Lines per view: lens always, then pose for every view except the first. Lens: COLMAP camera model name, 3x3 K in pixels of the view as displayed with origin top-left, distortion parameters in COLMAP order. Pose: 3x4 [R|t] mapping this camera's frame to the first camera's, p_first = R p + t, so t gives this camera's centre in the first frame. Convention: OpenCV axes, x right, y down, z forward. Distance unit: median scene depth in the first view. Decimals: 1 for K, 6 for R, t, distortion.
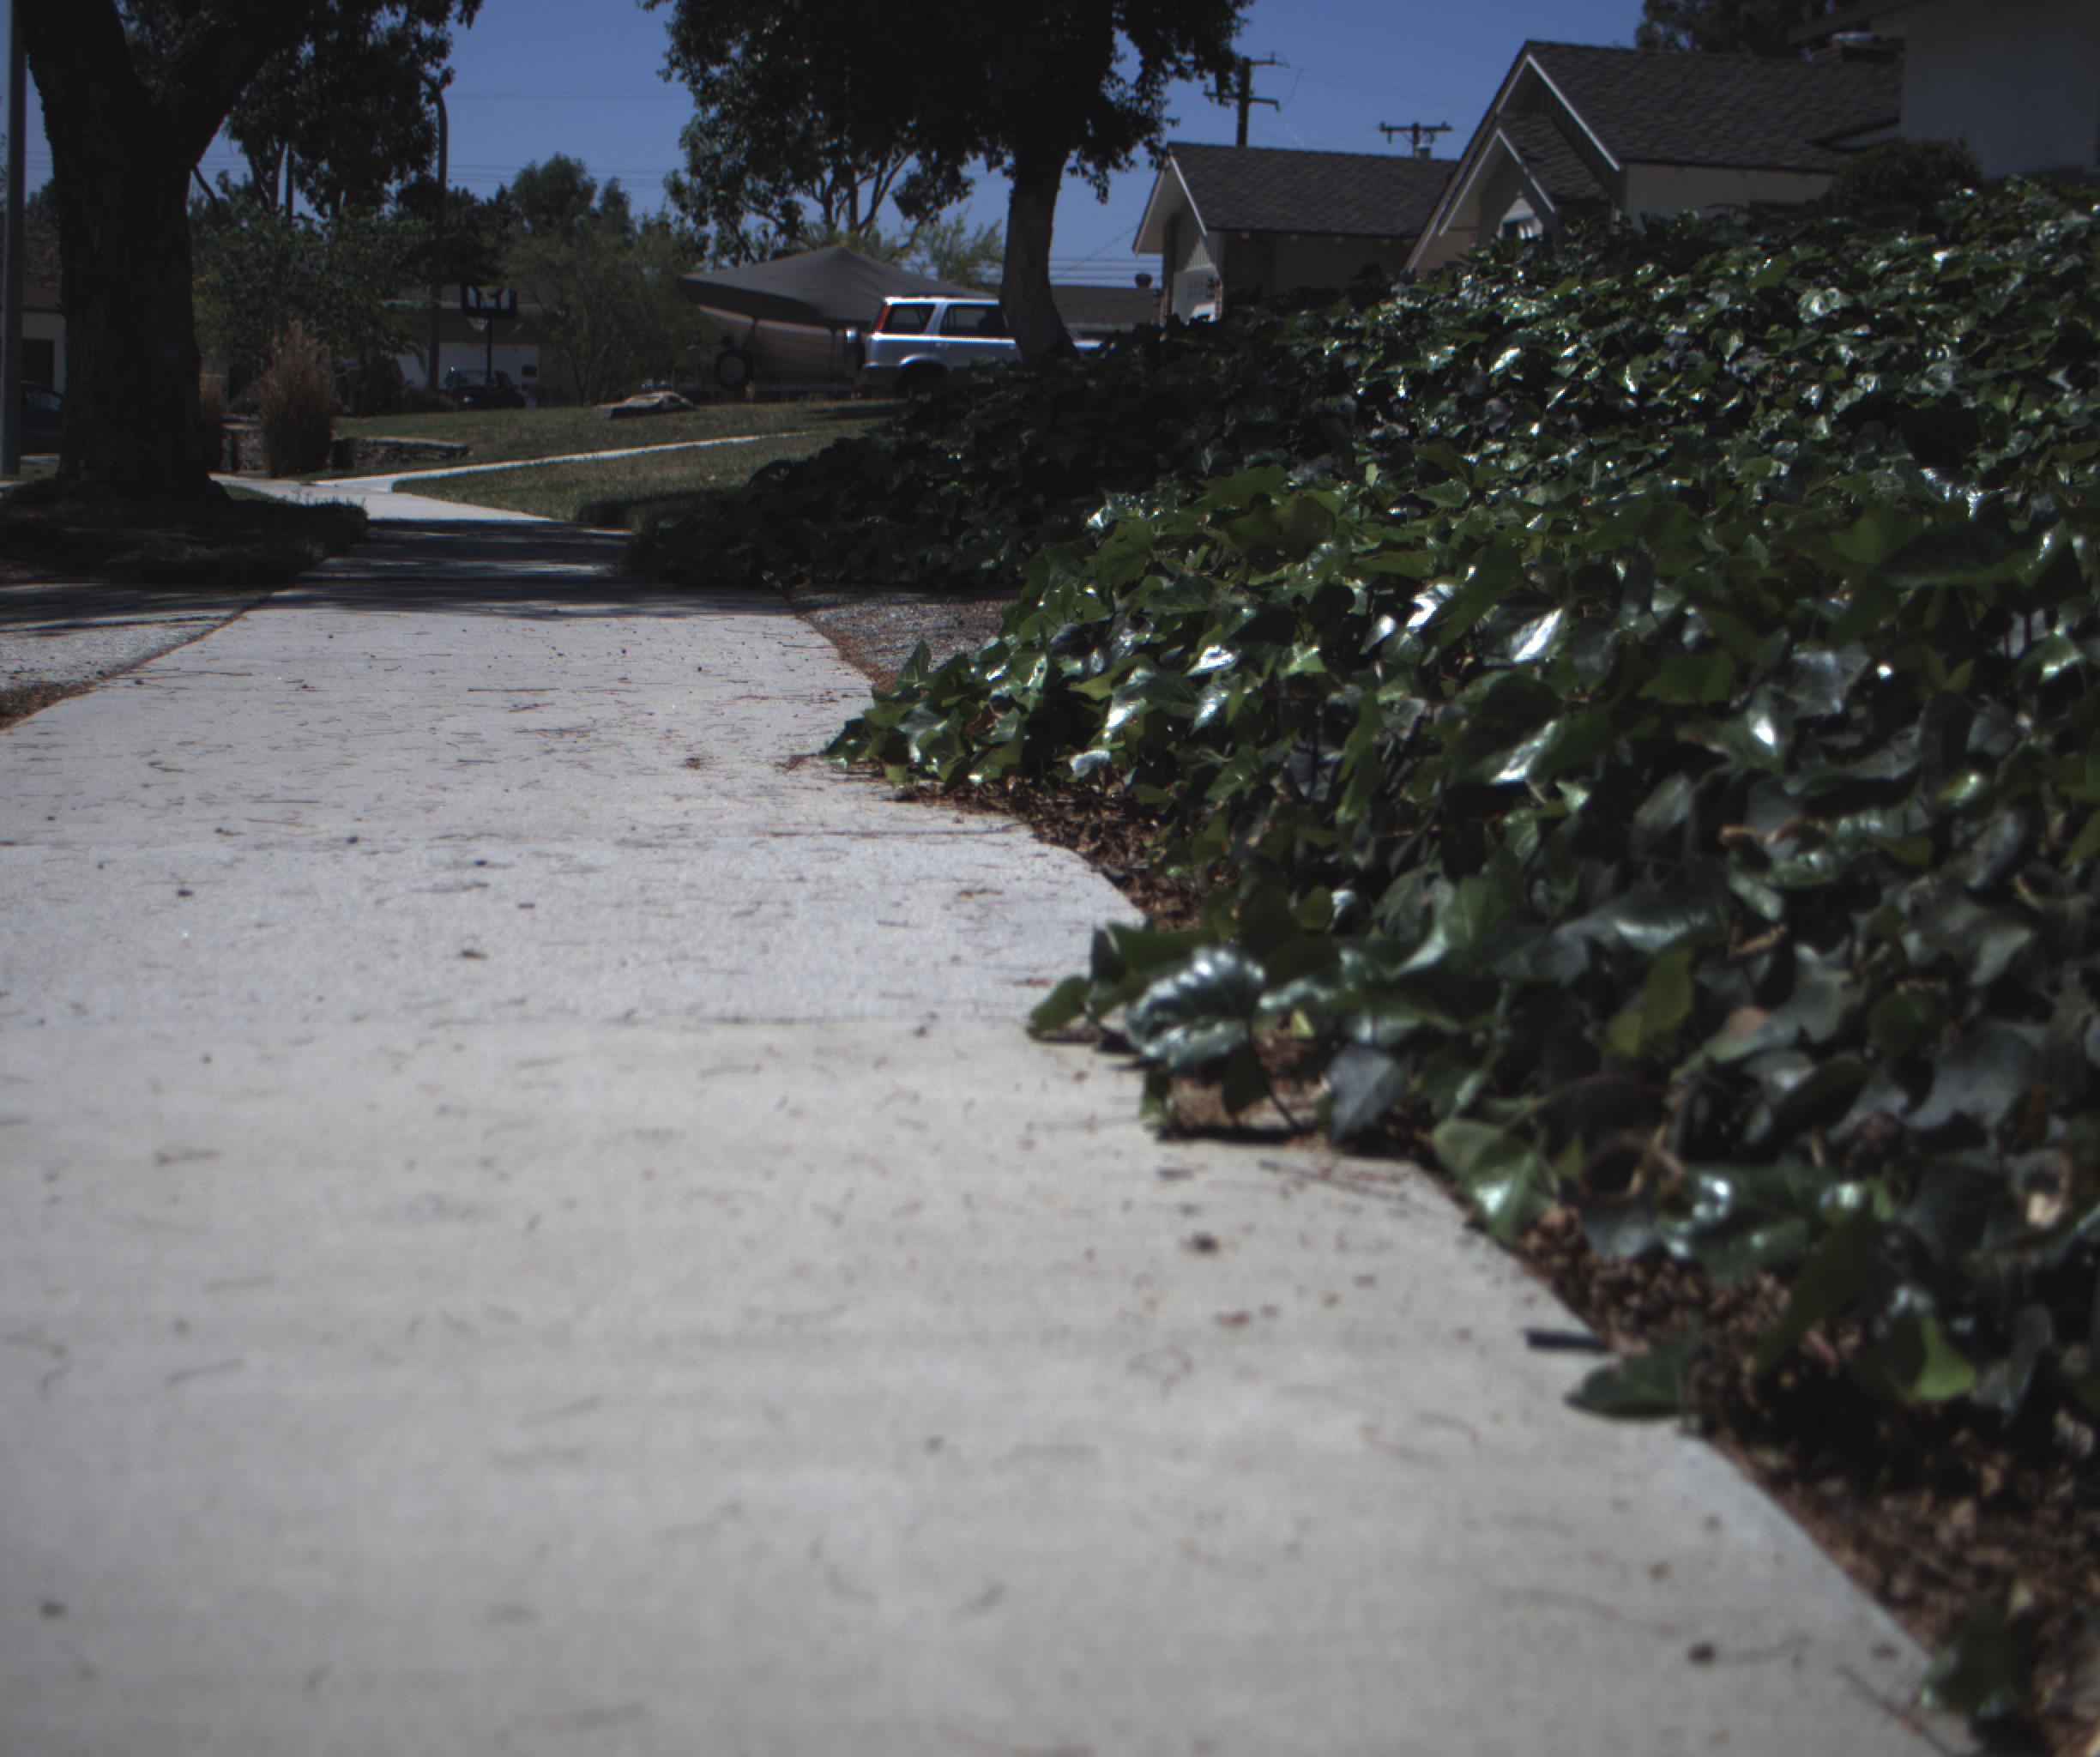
lens RADIAL K [[3961.6, 0, 1027.5], [0, 3961.6, 856.6], [0, 0, 1]] dist [-0.181680, 0.970744]
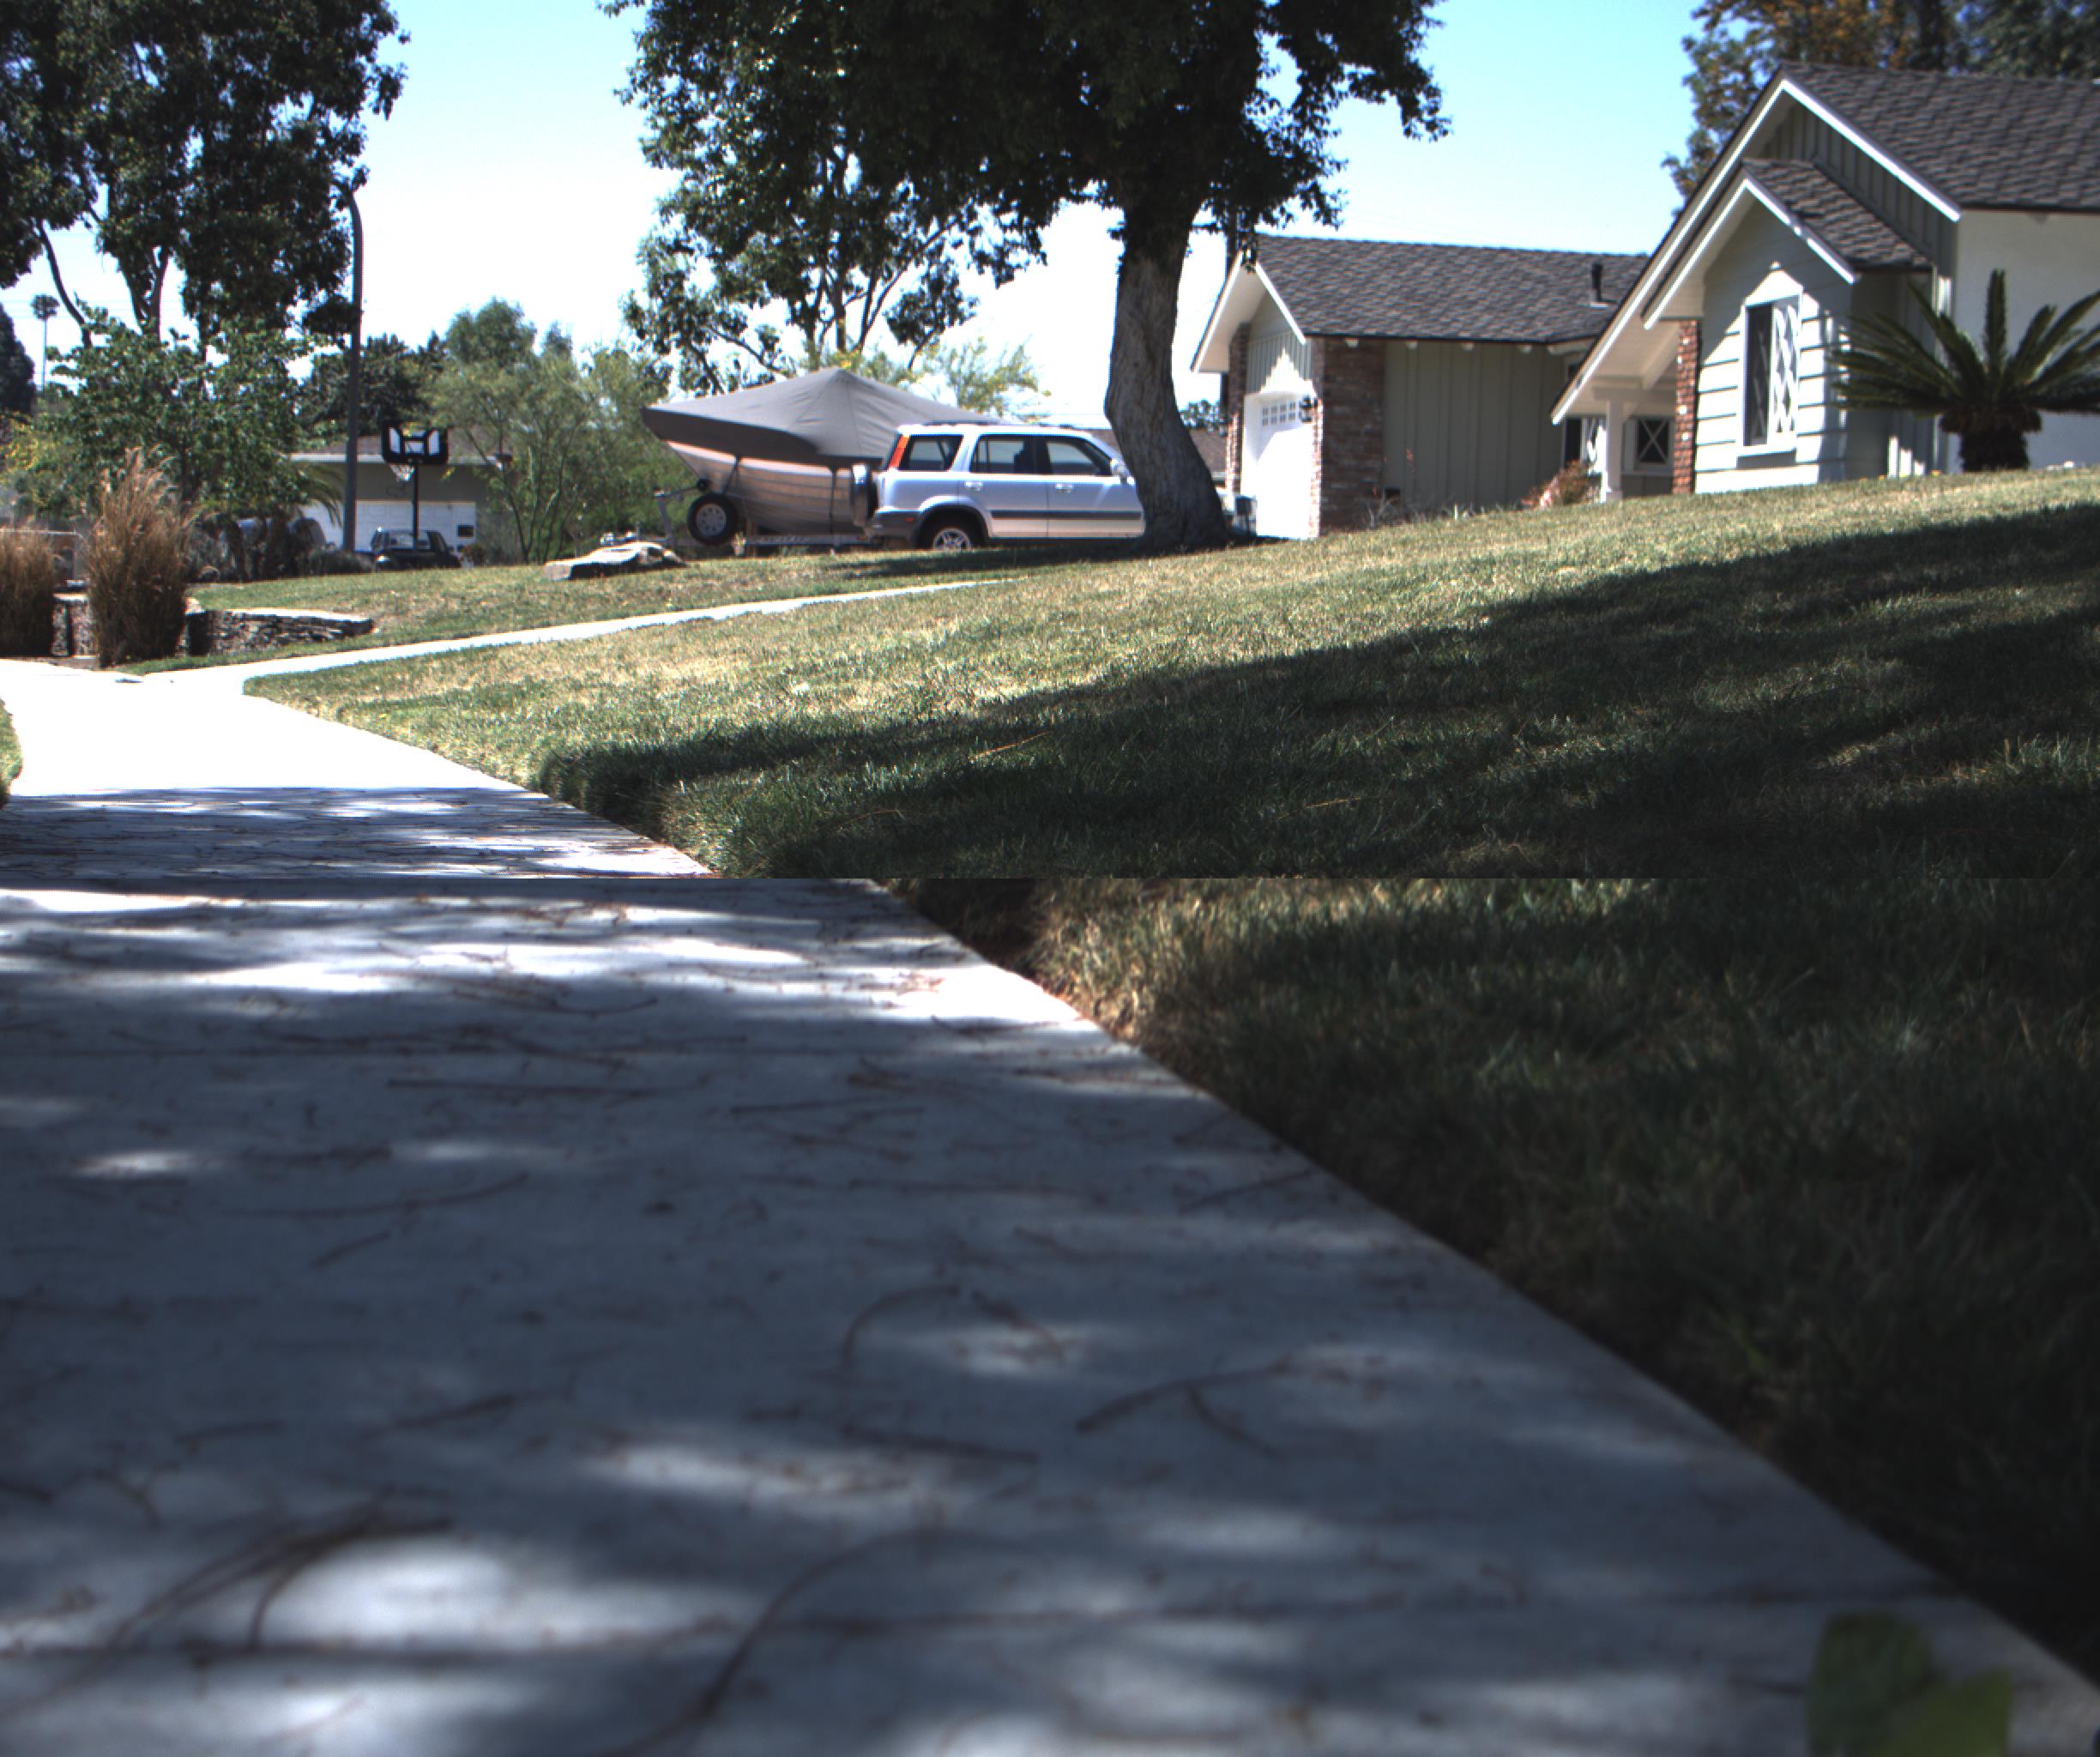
lens RADIAL K [[3961.6, 0, 1027.5], [0, 3961.6, 856.6], [0, 0, 1]] dist [-0.181680, 0.970744]
pose [[0.999792, -0.014533, 0.014330, -0.023395], [0.015095, 0.999088, -0.039932, -0.021366], [-0.013737, 0.040140, 0.999100, 0.197436]]
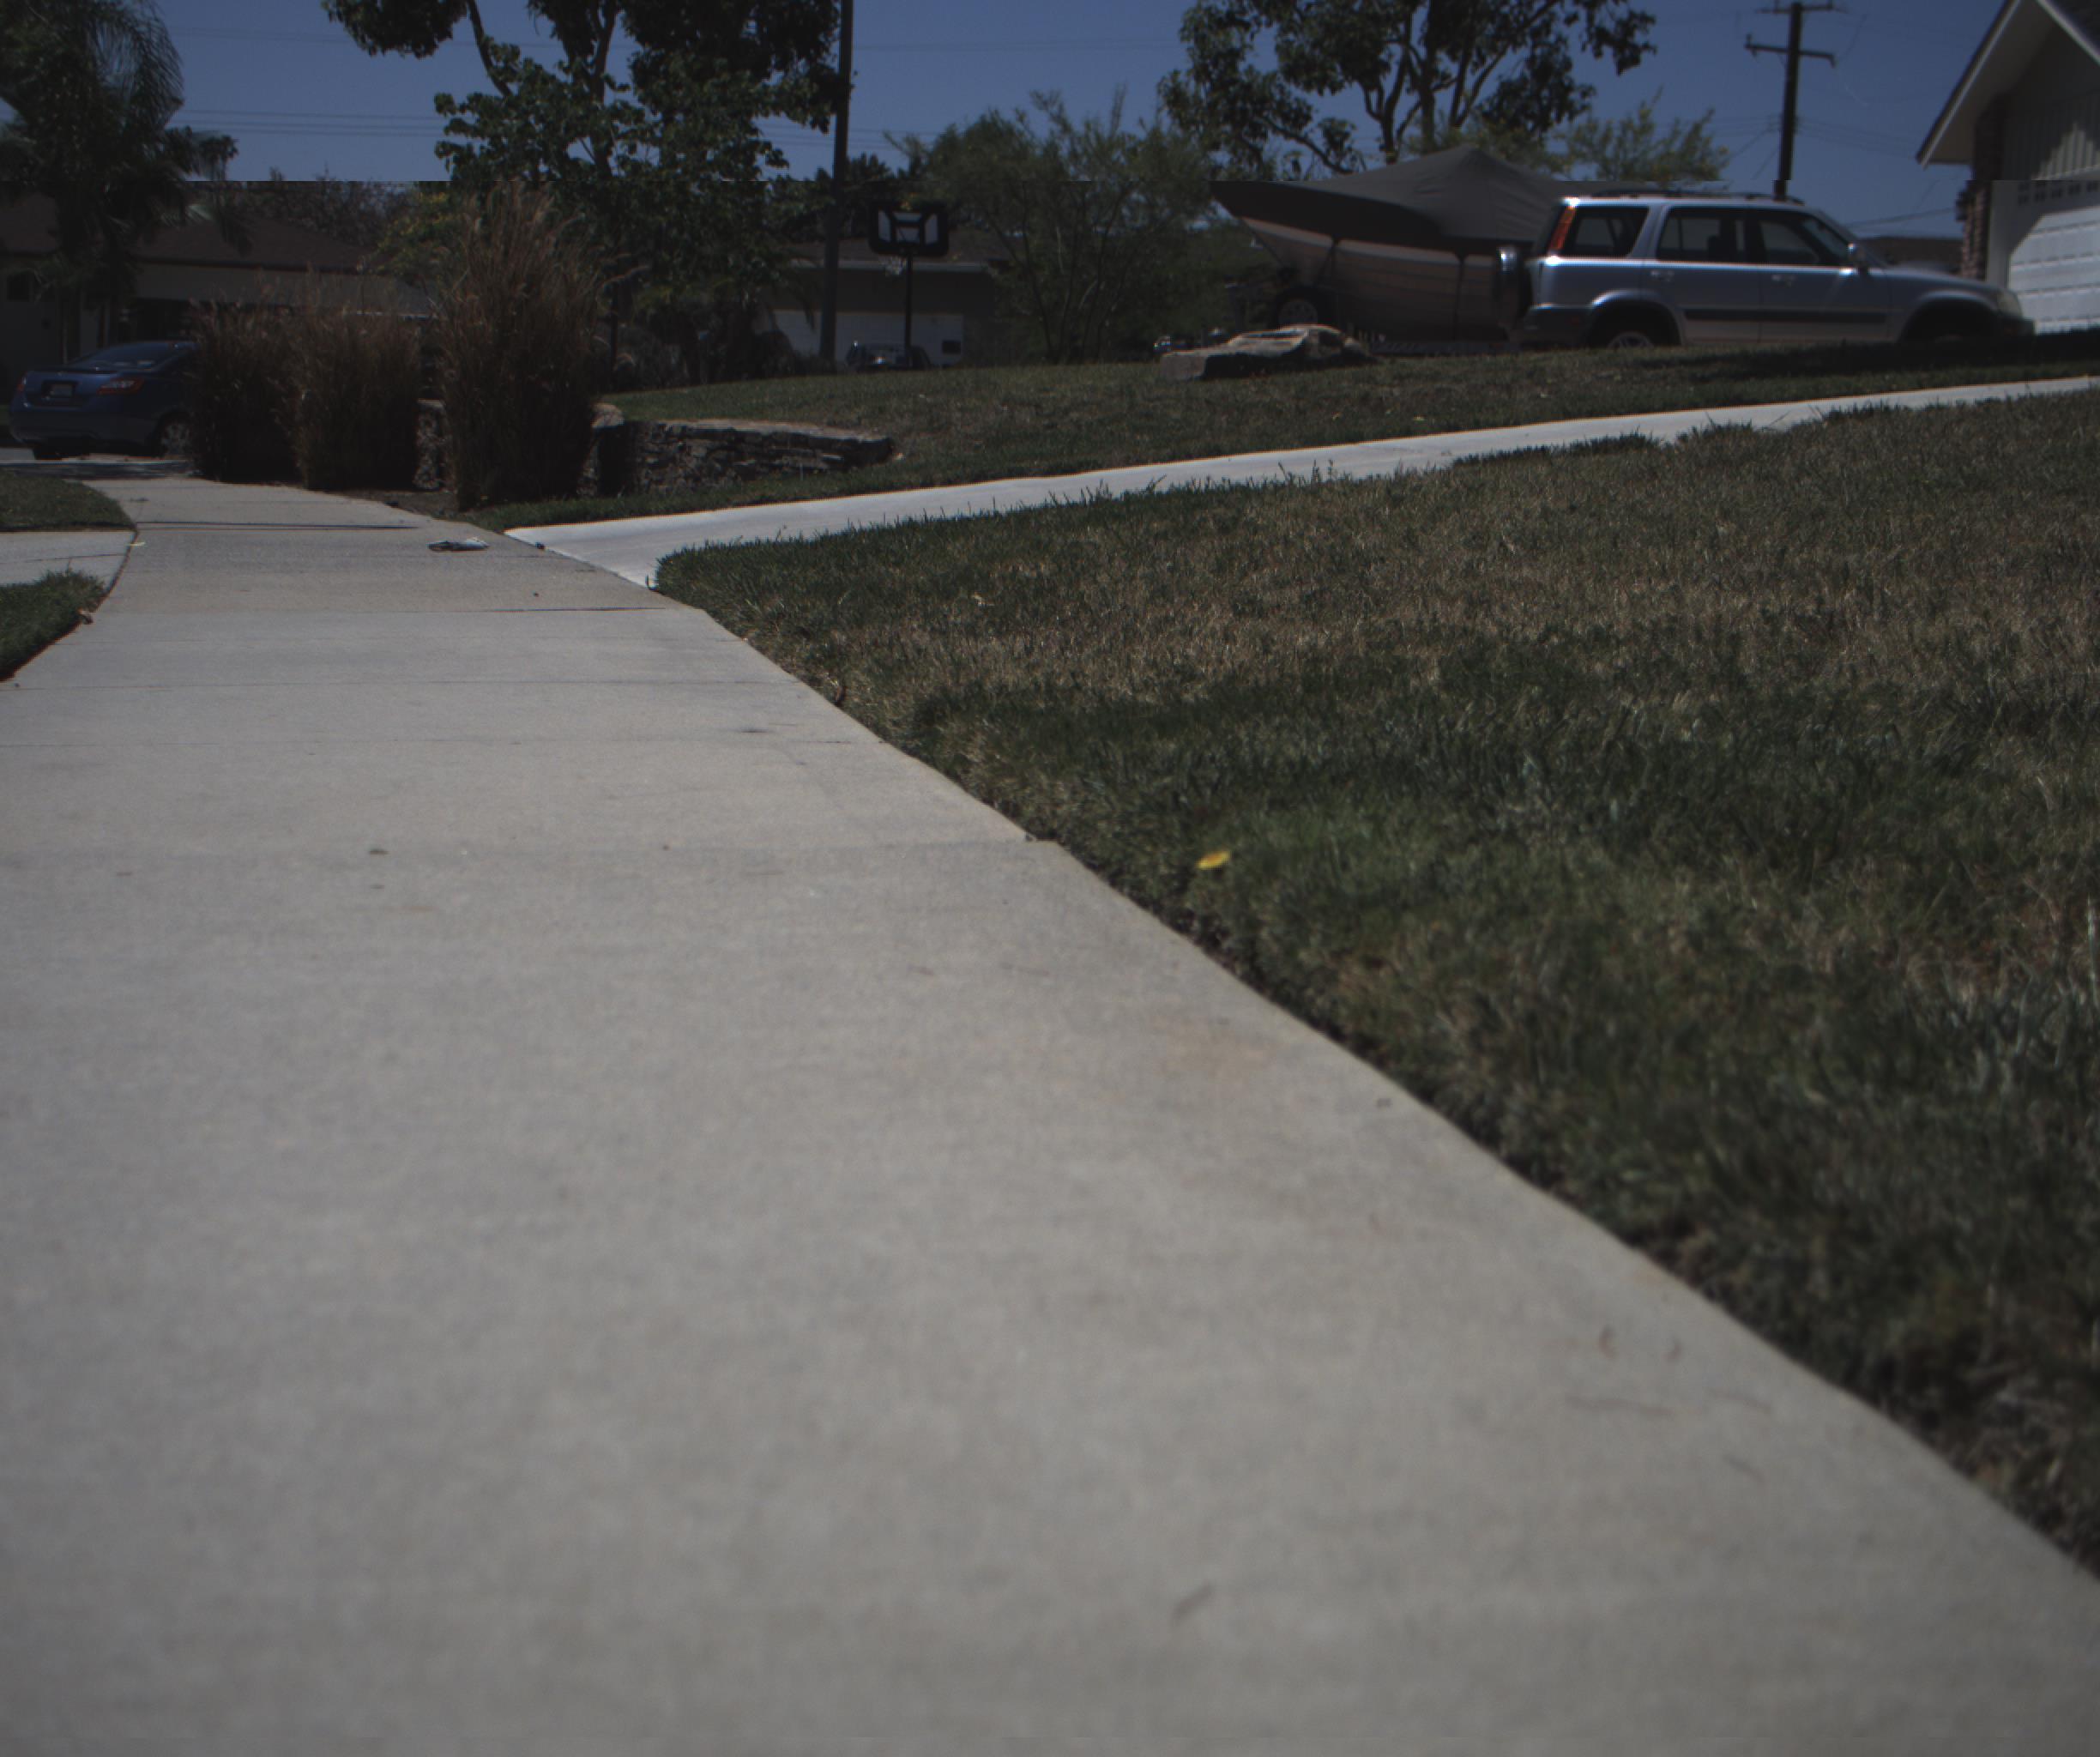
lens RADIAL K [[3961.6, 0, 1027.5], [0, 3961.6, 856.6], [0, 0, 1]] dist [-0.181680, 0.970744]
pose [[0.994853, 0.009011, -0.100927, -0.057425], [-0.009492, 0.999946, -0.004294, -0.040917], [0.100883, 0.005230, 0.994885, 0.395313]]
